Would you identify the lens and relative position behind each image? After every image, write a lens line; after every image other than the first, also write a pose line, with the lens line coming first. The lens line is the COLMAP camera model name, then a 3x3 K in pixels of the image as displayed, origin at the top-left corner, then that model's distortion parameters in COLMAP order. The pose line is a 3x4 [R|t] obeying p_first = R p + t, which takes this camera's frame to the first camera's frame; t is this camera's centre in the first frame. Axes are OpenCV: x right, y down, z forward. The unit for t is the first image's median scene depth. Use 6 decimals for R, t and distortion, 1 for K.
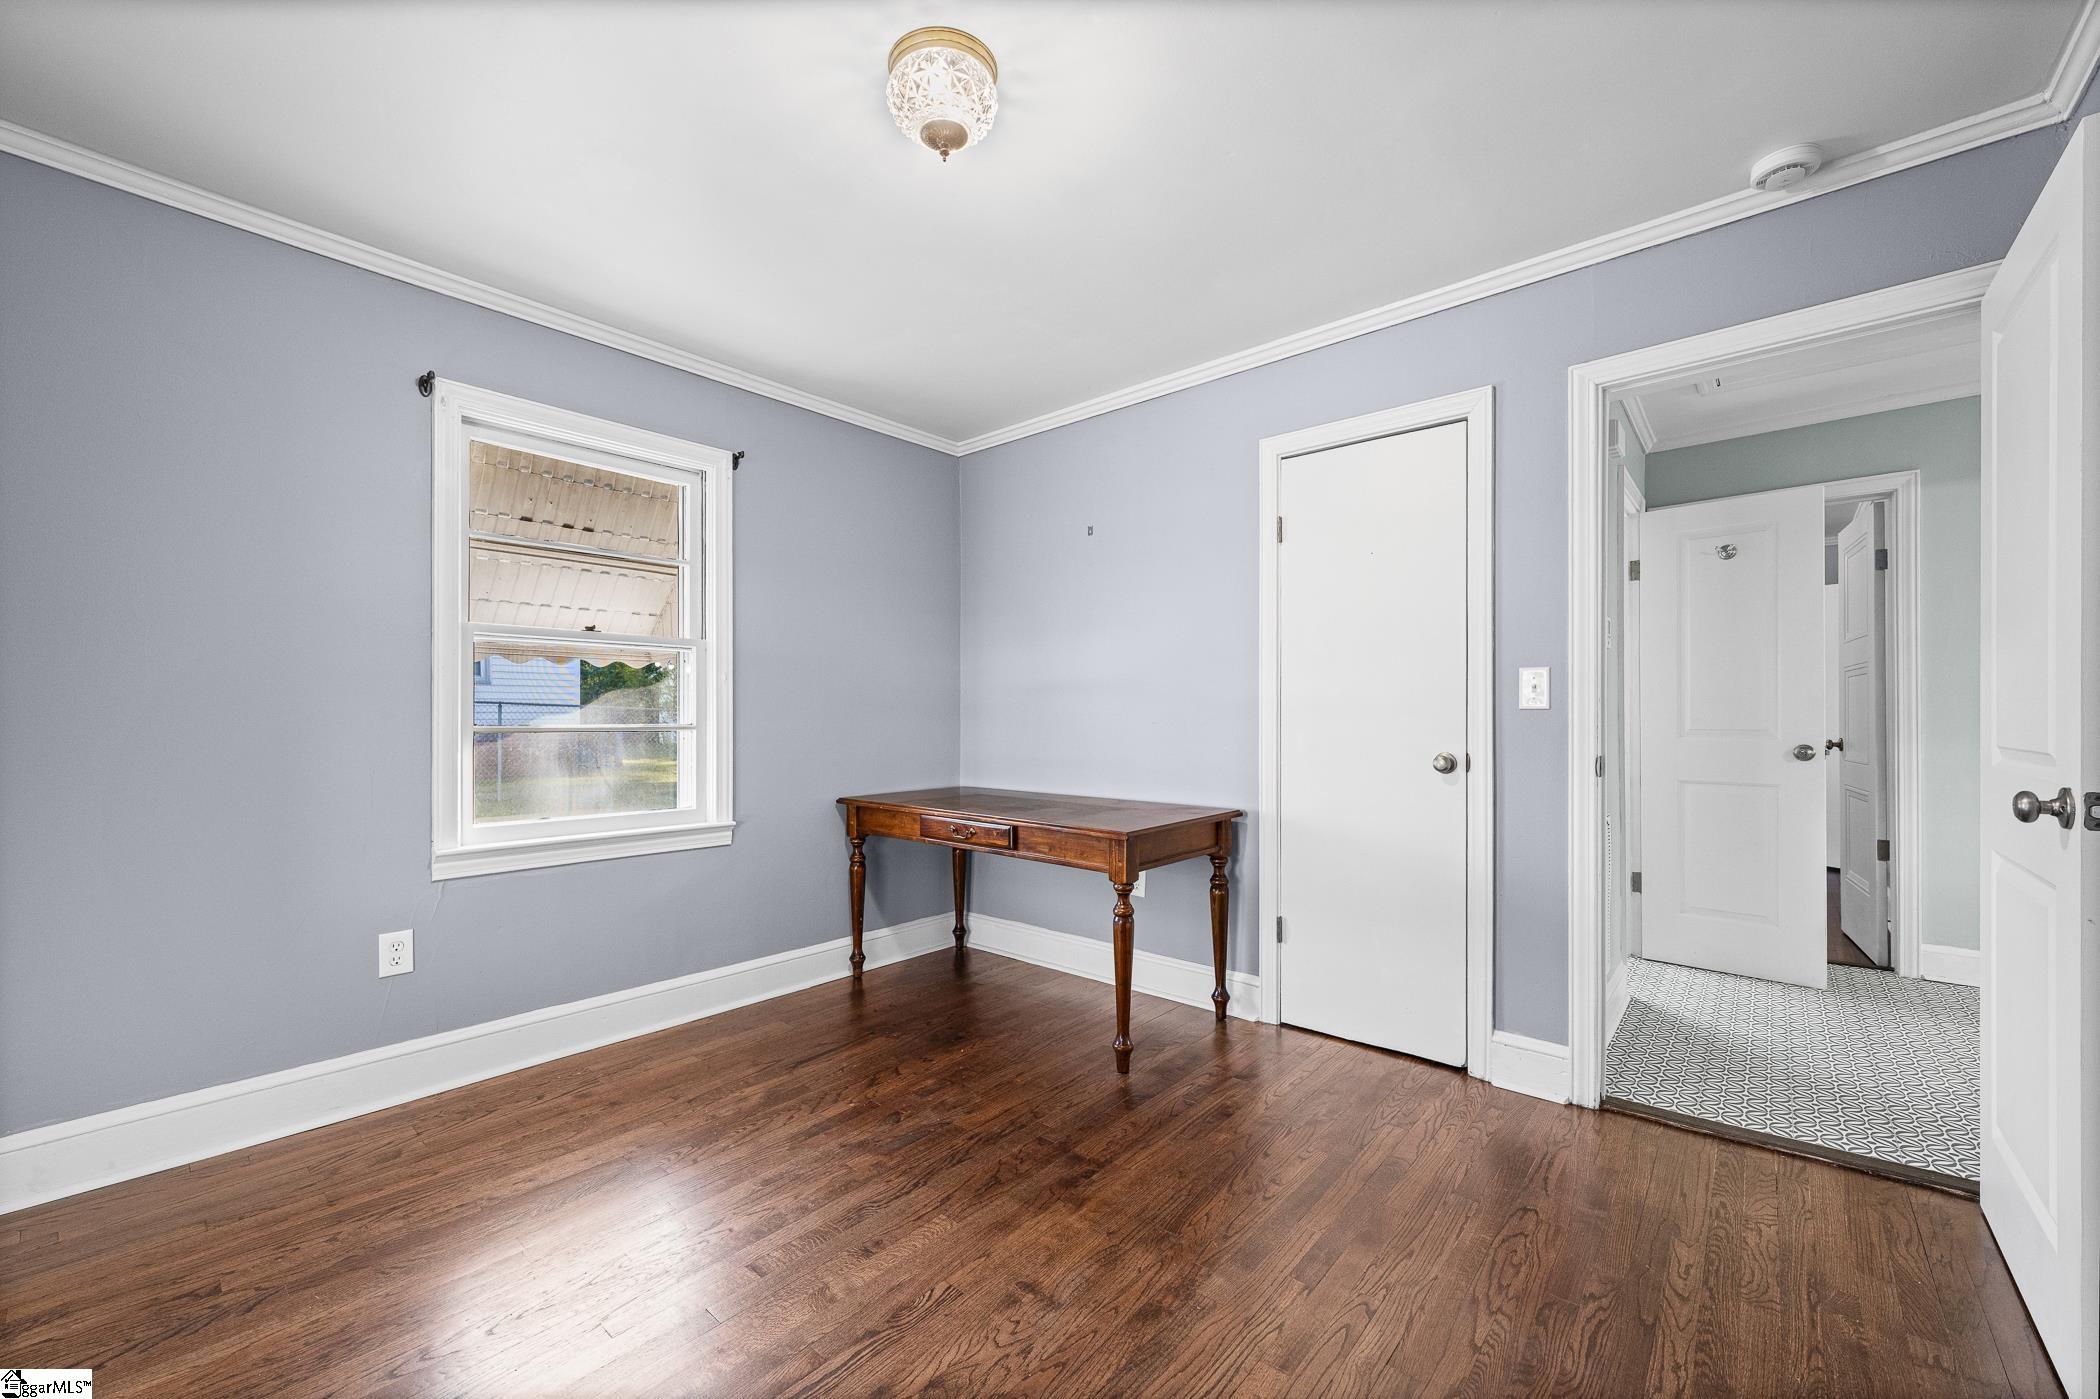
lens RADIAL K [[819.9, 0, 1046.3], [0, 819.9, 715.7], [0, 0, 1]] dist [-0.000990, -0.000111]
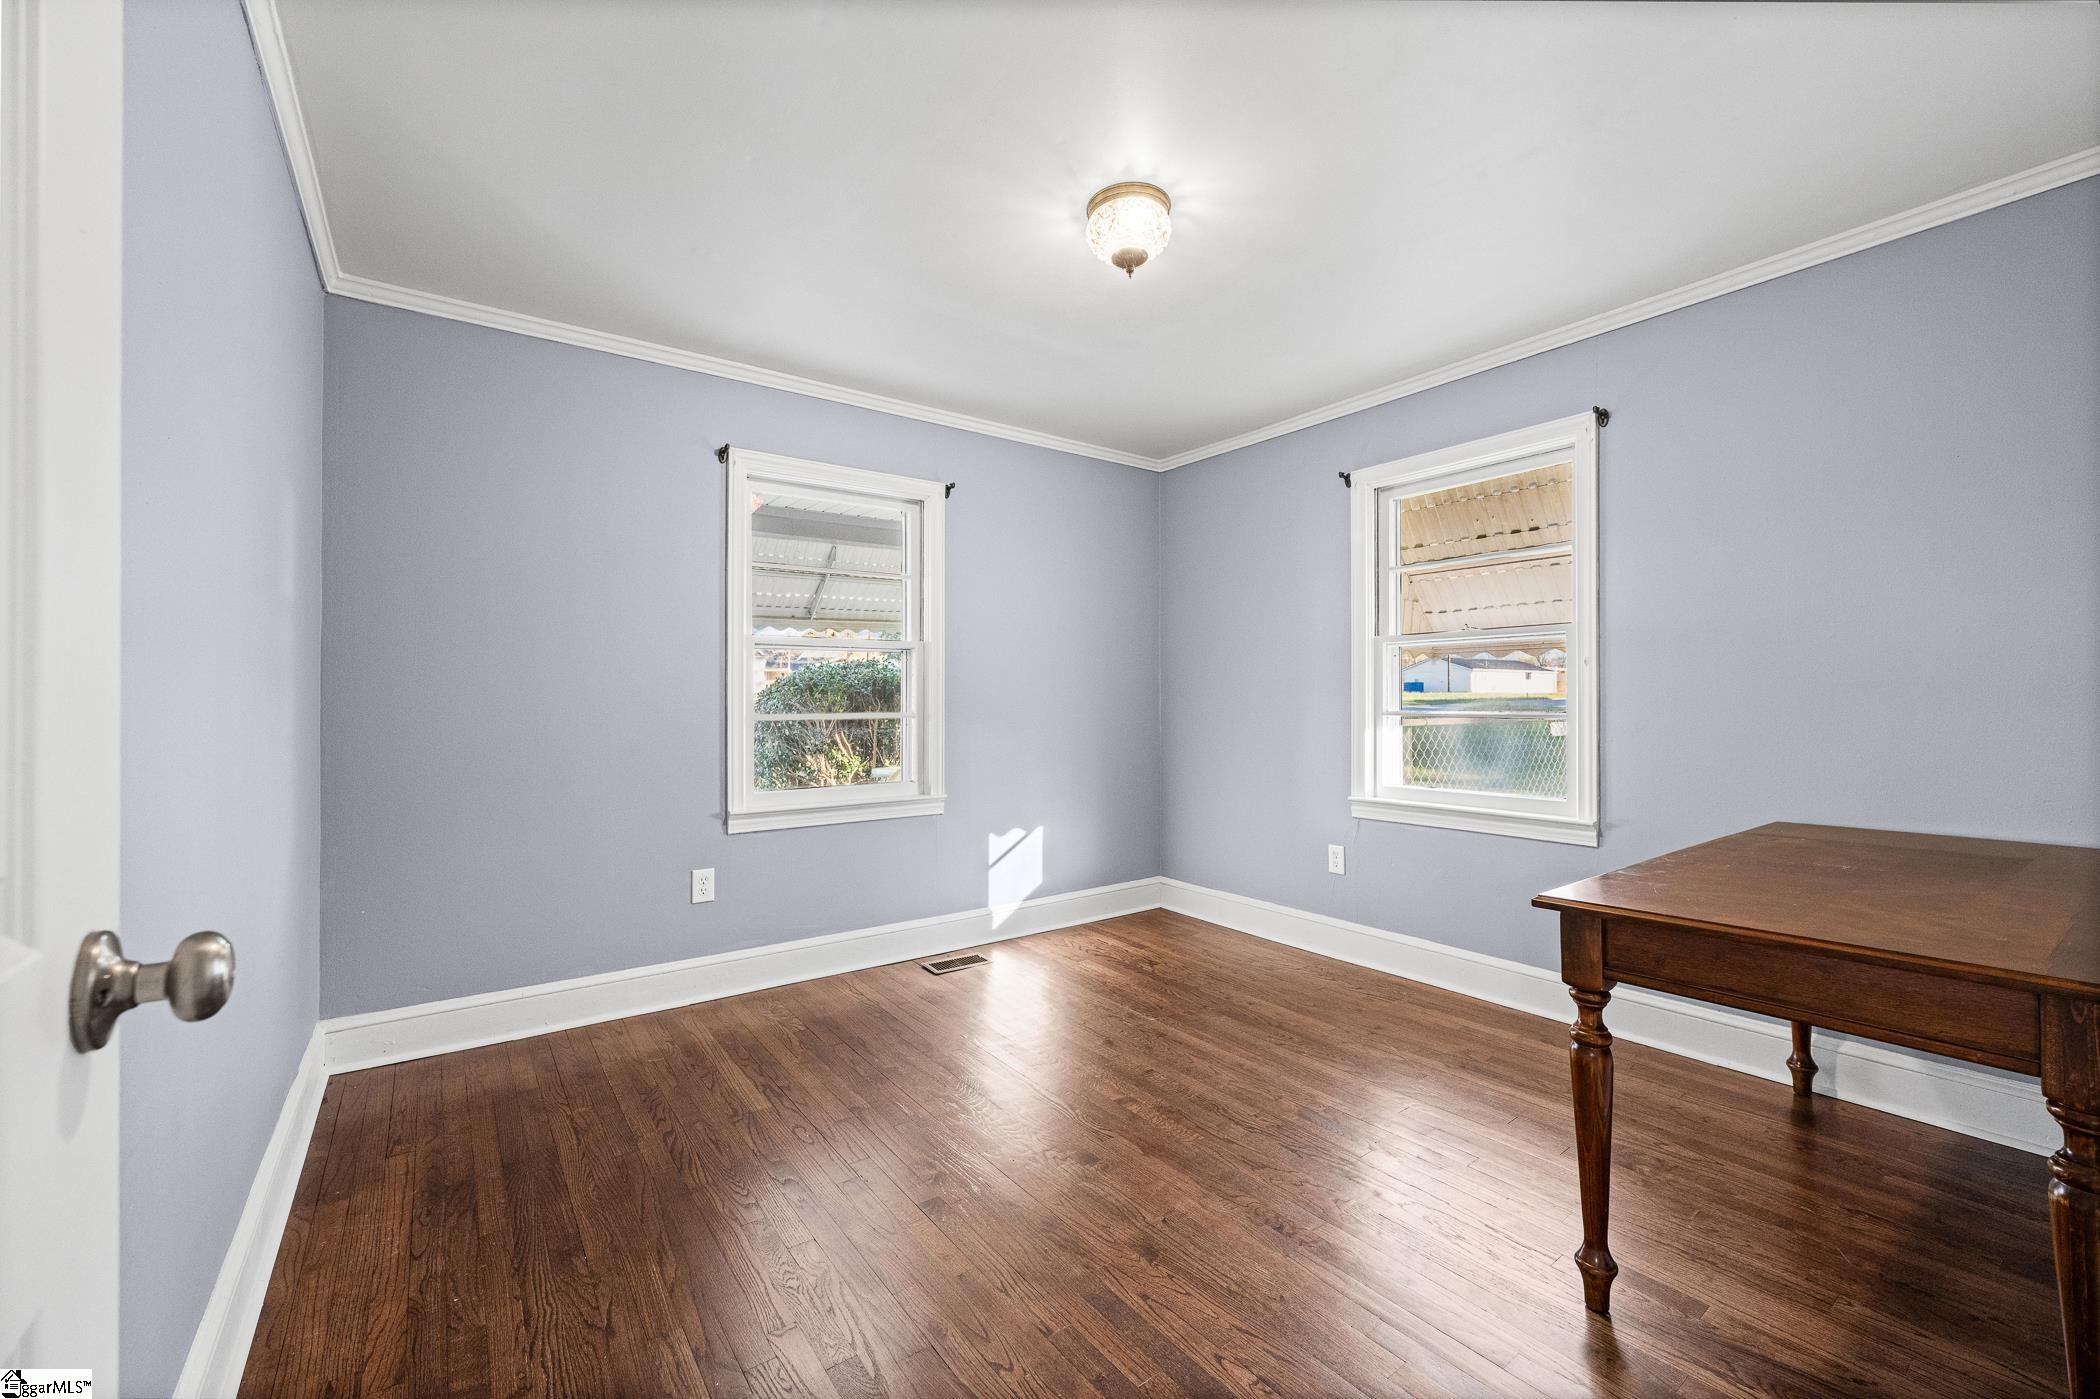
lens RADIAL K [[819.5, 0, 1050.0], [0, 819.5, 699.5], [0, 0, 1]] dist [-0.019812, -0.000045]
pose [[-0.221914, -0.003921, -0.975058, 0.756806], [0.006543, 0.999963, -0.005510, -0.003263], [0.975044, -0.007603, -0.221881, 0.763645]]
